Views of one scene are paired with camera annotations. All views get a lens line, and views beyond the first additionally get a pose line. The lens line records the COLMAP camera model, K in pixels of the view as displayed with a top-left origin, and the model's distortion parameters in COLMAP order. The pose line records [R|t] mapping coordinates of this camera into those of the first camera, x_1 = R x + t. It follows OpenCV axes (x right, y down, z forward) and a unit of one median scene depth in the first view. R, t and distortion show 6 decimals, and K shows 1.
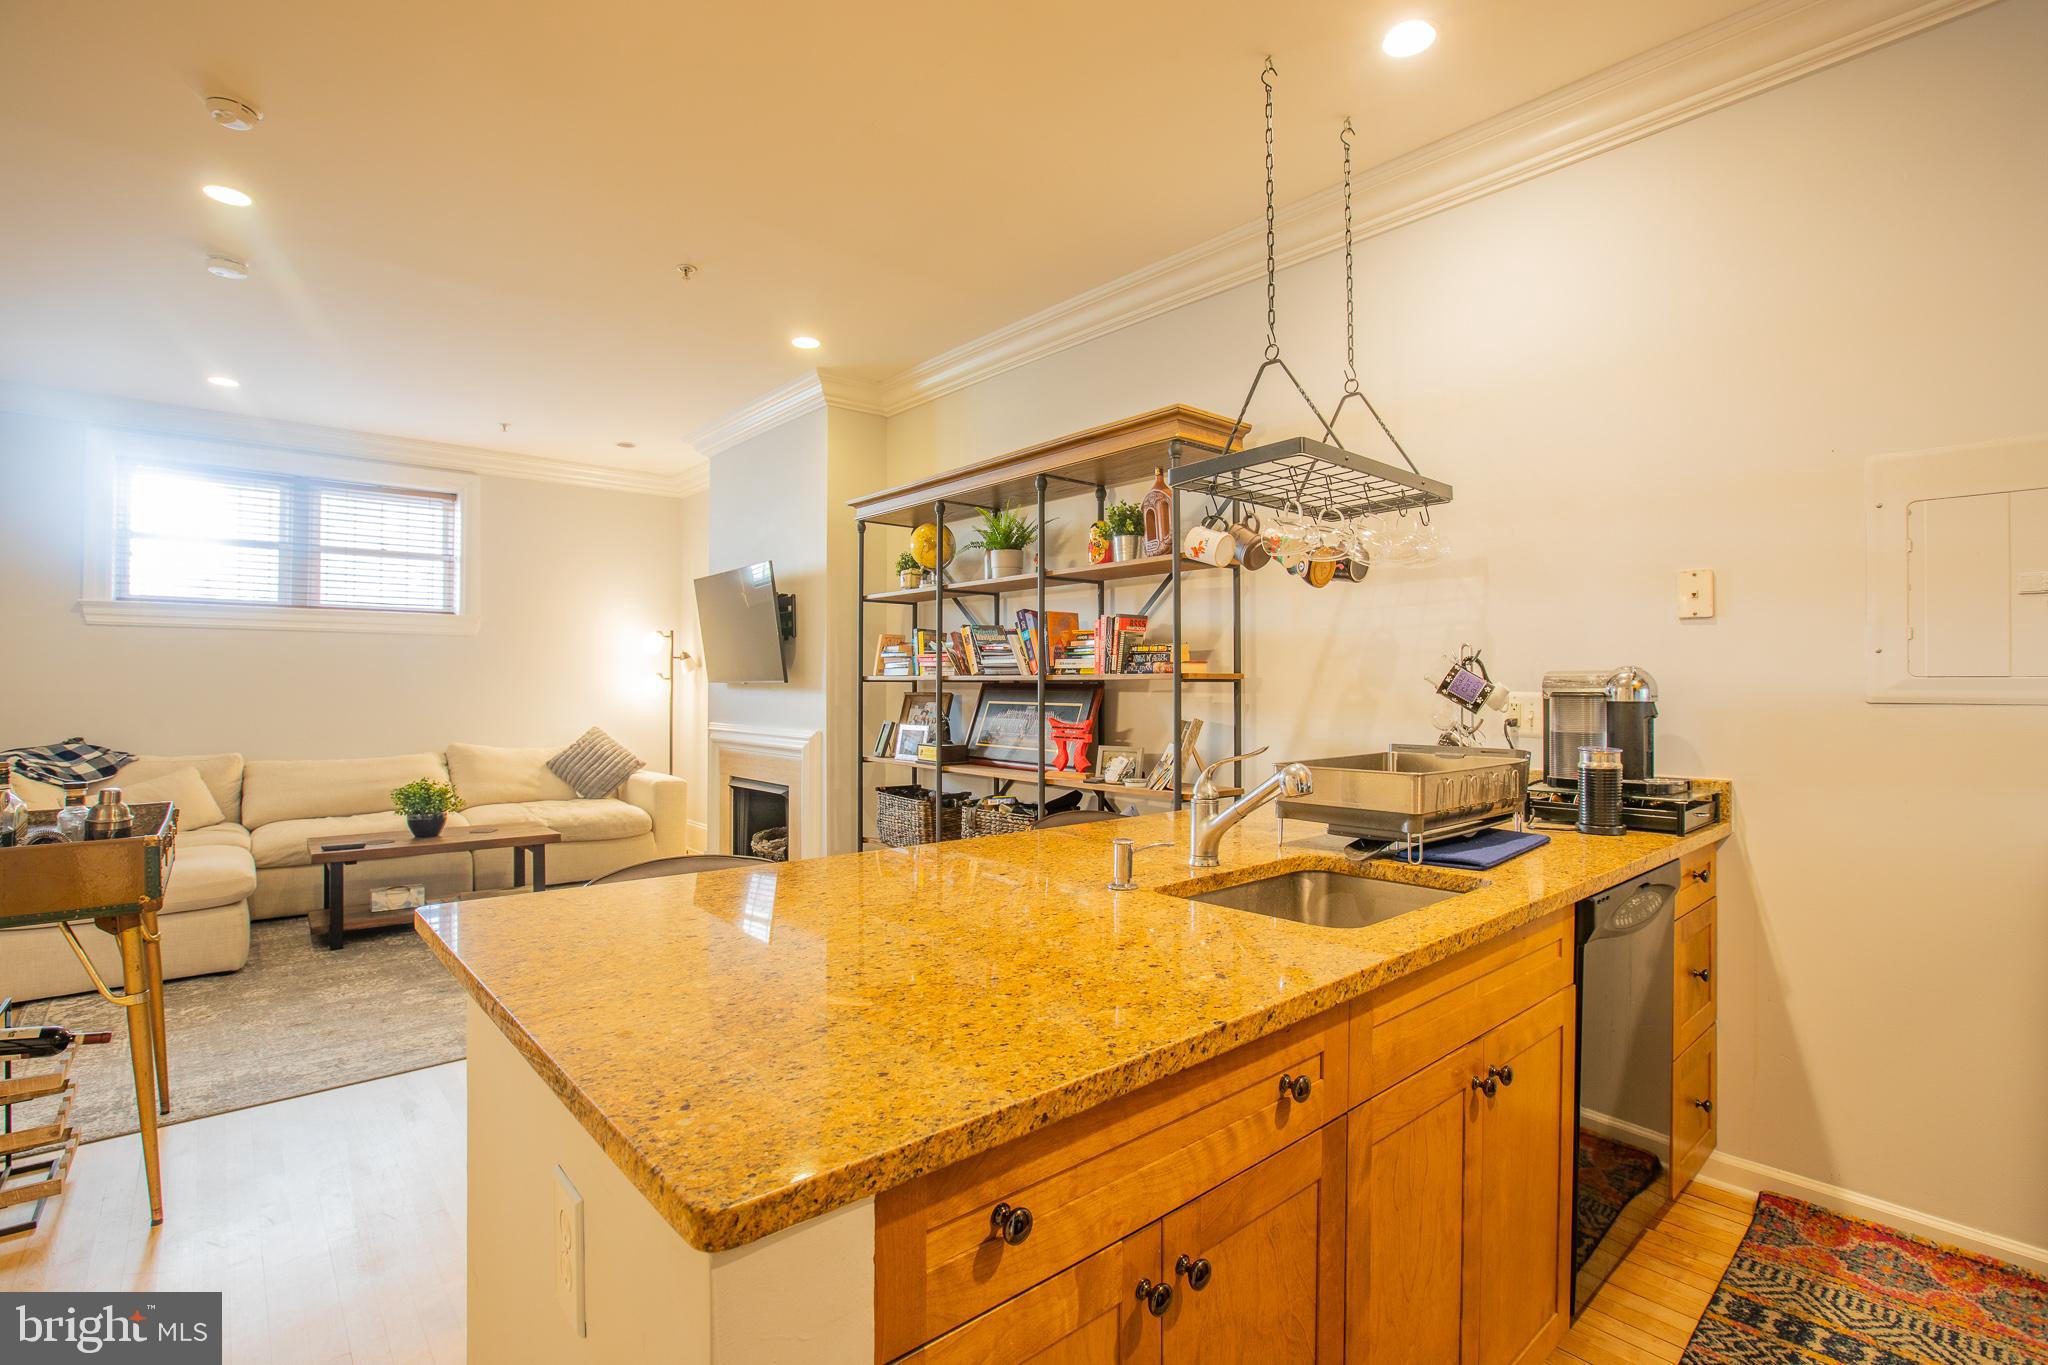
lens RADIAL K [[962.8, 0, 1038.9], [0, 962.8, 675.1], [0, 0, 1]] dist [-0.049143, 0.019687]
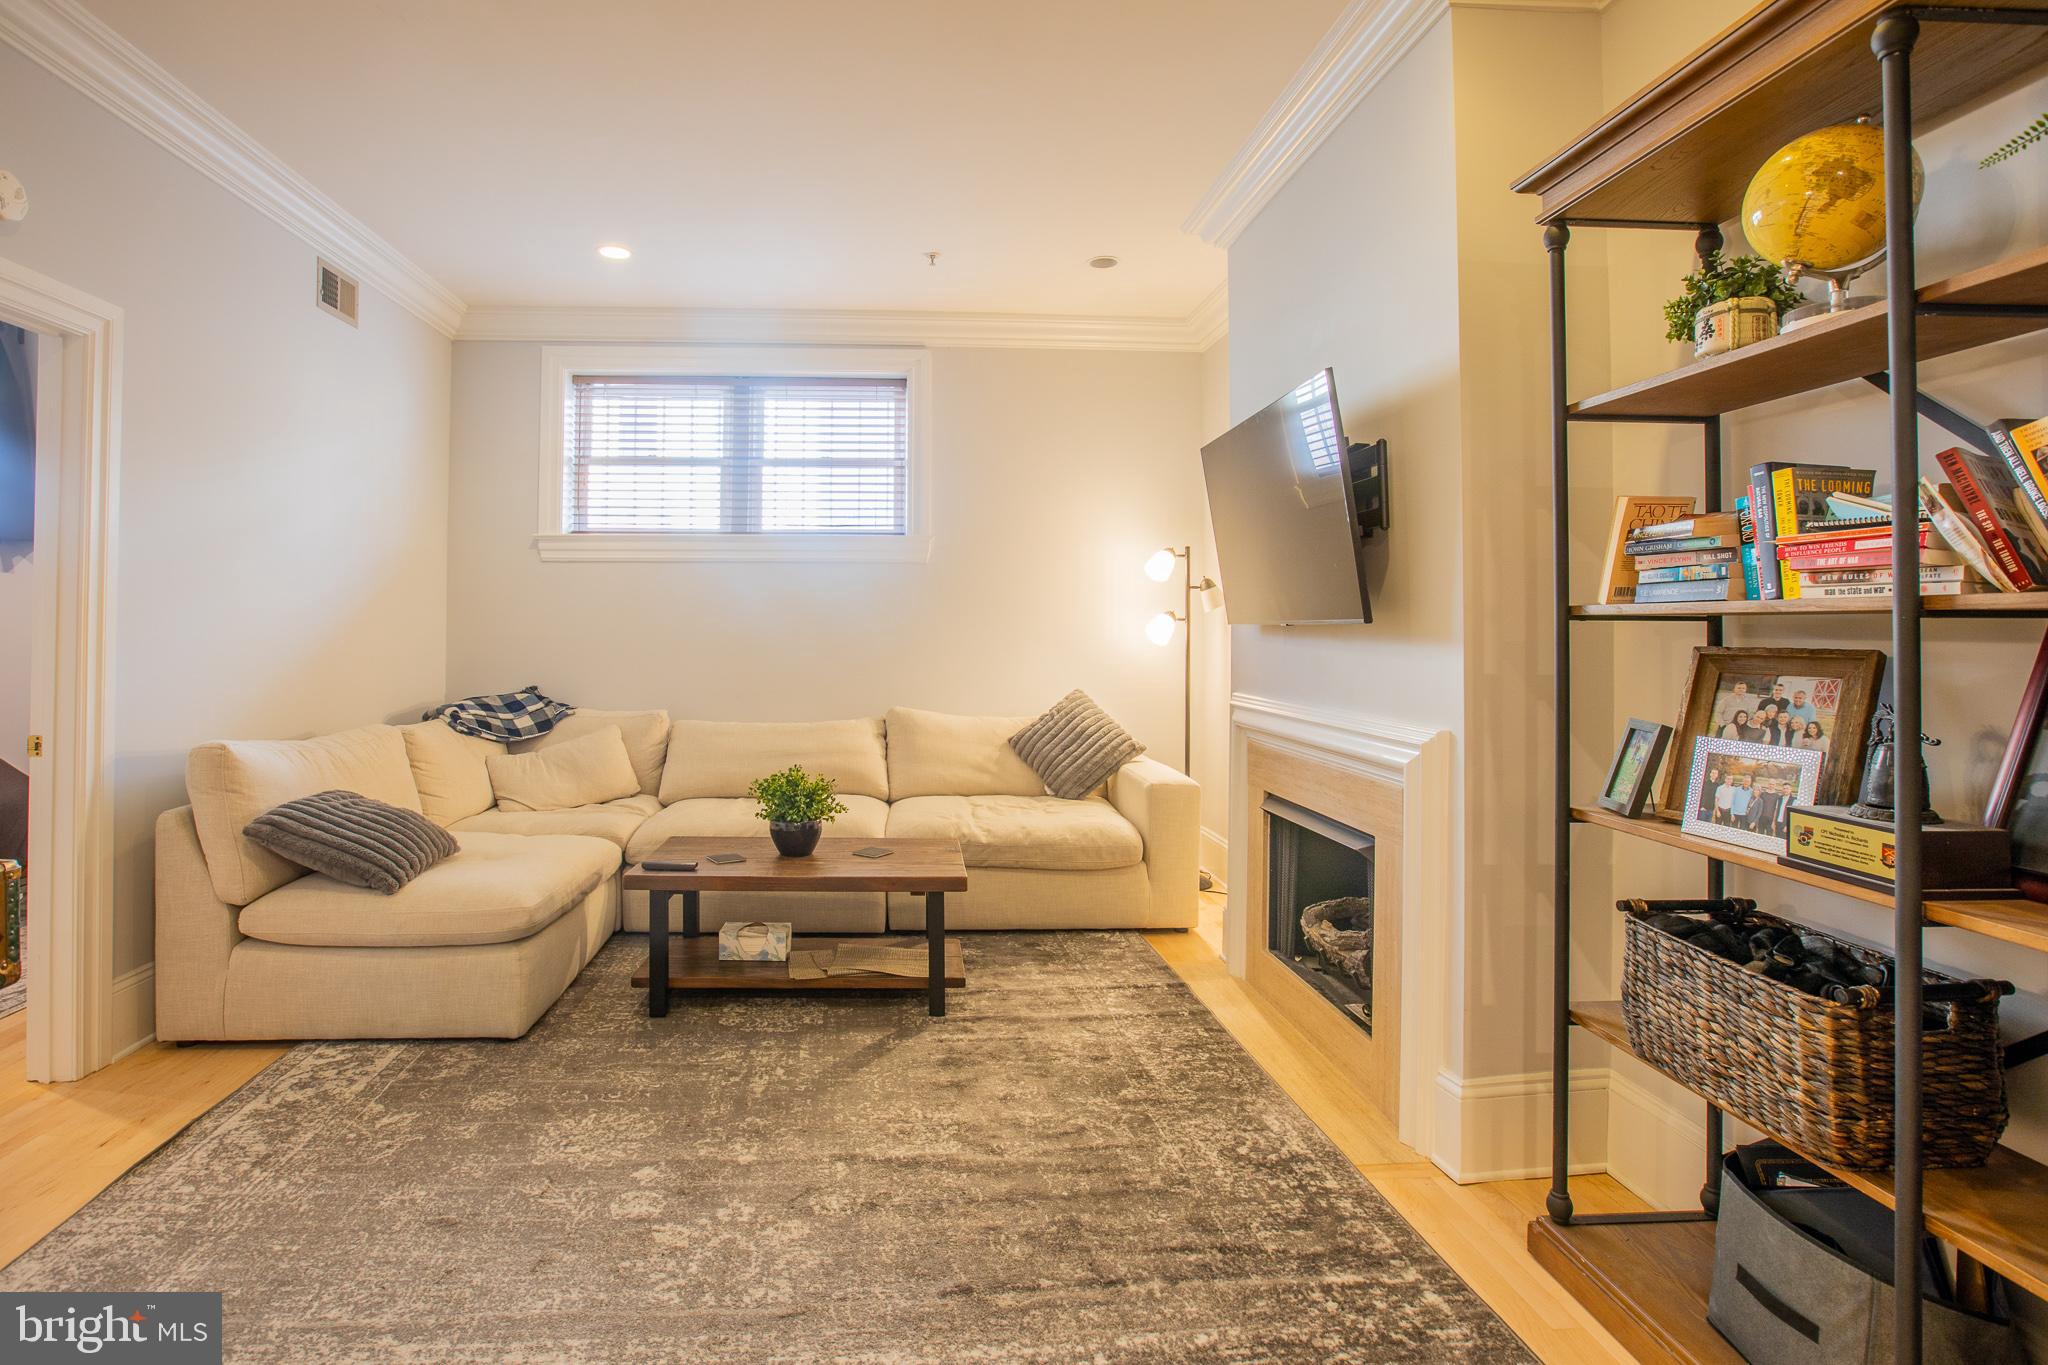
lens RADIAL K [[1007.8, 0, 921.9], [0, 1007.8, 616.7], [0, 0, 1]] dist [-0.038364, 0.009123]
pose [[0.776313, -0.006235, -0.630316, -0.183688], [0.003945, 0.999980, -0.005032, 0.009331], [0.630335, 0.001420, 0.776322, 0.711250]]
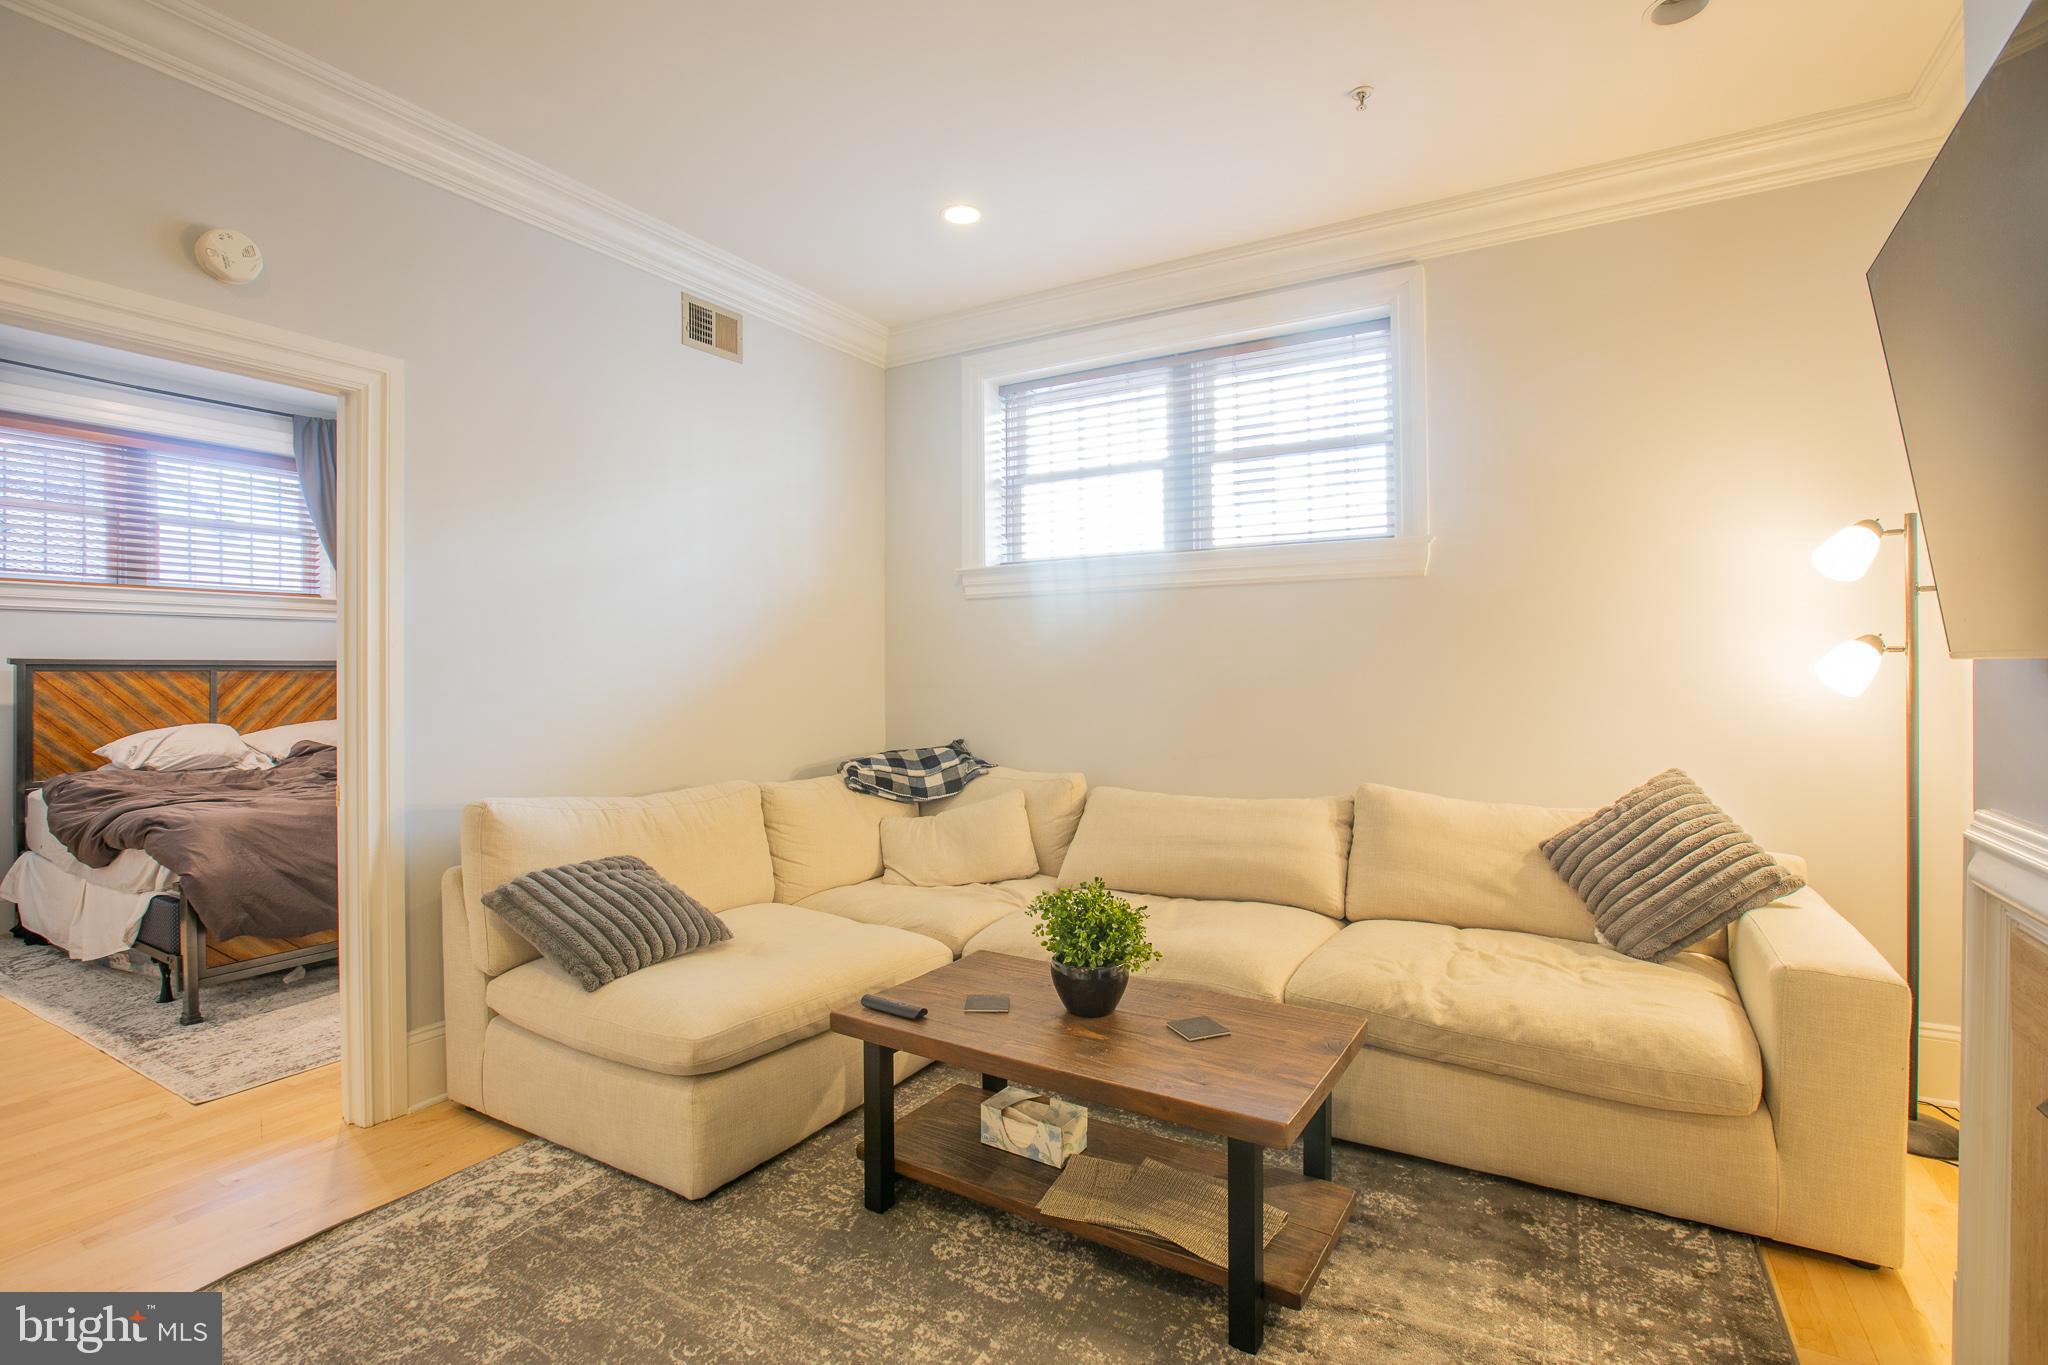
lens RADIAL K [[962.8, 0, 1038.9], [0, 962.8, 675.1], [0, 0, 1]] dist [-0.049143, 0.019687]
pose [[0.305250, 0.000840, -0.952272, -0.314009], [0.017571, 0.999824, 0.006514, 0.010490], [0.952110, -0.018721, 0.305182, 1.192240]]
